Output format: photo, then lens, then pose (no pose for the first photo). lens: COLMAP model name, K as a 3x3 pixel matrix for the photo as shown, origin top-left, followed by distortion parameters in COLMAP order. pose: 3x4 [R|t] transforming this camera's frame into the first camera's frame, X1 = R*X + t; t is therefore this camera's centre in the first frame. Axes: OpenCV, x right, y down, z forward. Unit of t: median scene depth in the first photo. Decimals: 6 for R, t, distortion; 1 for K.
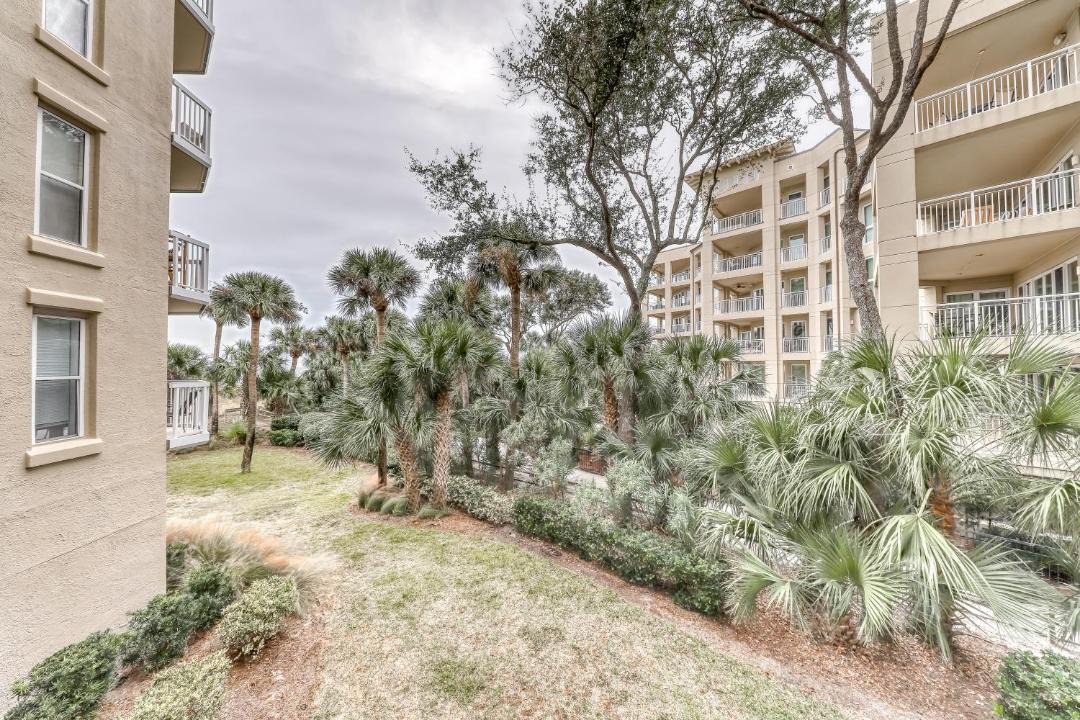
lens RADIAL K [[342.3, 0, 540.0], [0, 342.3, 360.0], [0, 0, 1]] dist [-0.000453, -0.000142]
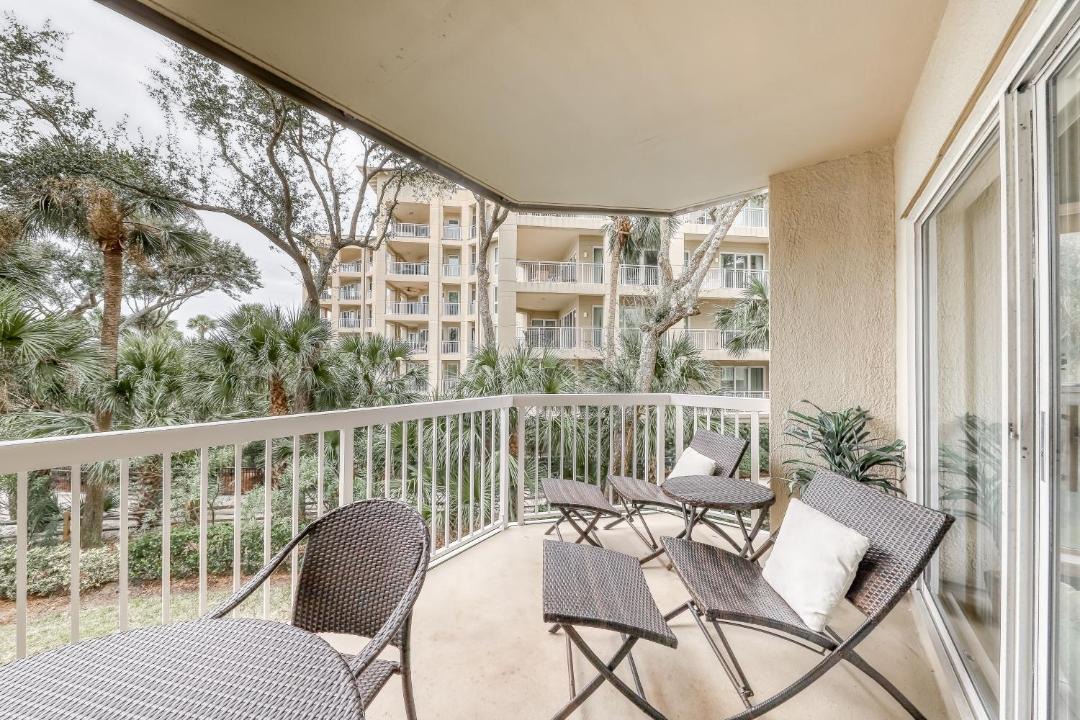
lens RADIAL K [[373.8, 0, 540.0], [0, 373.8, 360.0], [0, 0, 1]] dist [-0.000581, -0.000114]
pose [[0.641732, 0.018997, 0.766694, -0.105514], [-0.022978, 0.999721, -0.005538, 0.000683], [-0.766585, -0.014063, 0.641989, -0.151243]]
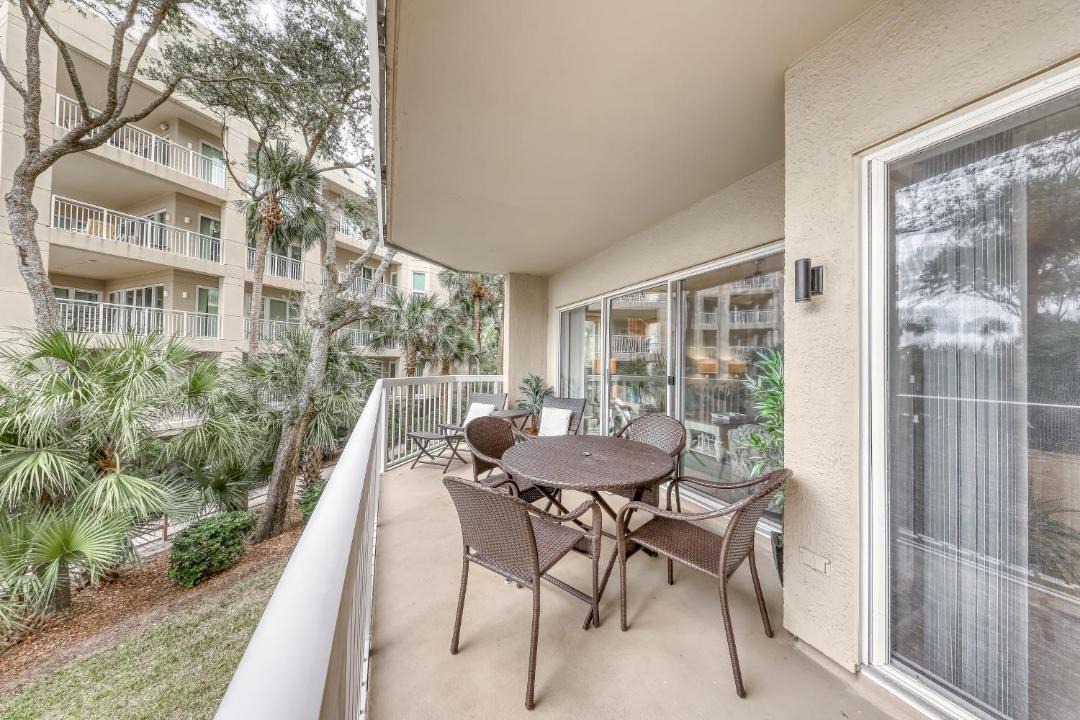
lens RADIAL K [[342.3, 0, 540.0], [0, 342.3, 360.0], [0, 0, 1]] dist [-0.000453, -0.000142]
pose [[-0.338470, 0.012186, 0.940898, -0.262937], [-0.025820, 0.999419, -0.022232, 0.008641], [-0.940623, -0.031819, -0.337959, -0.016394]]
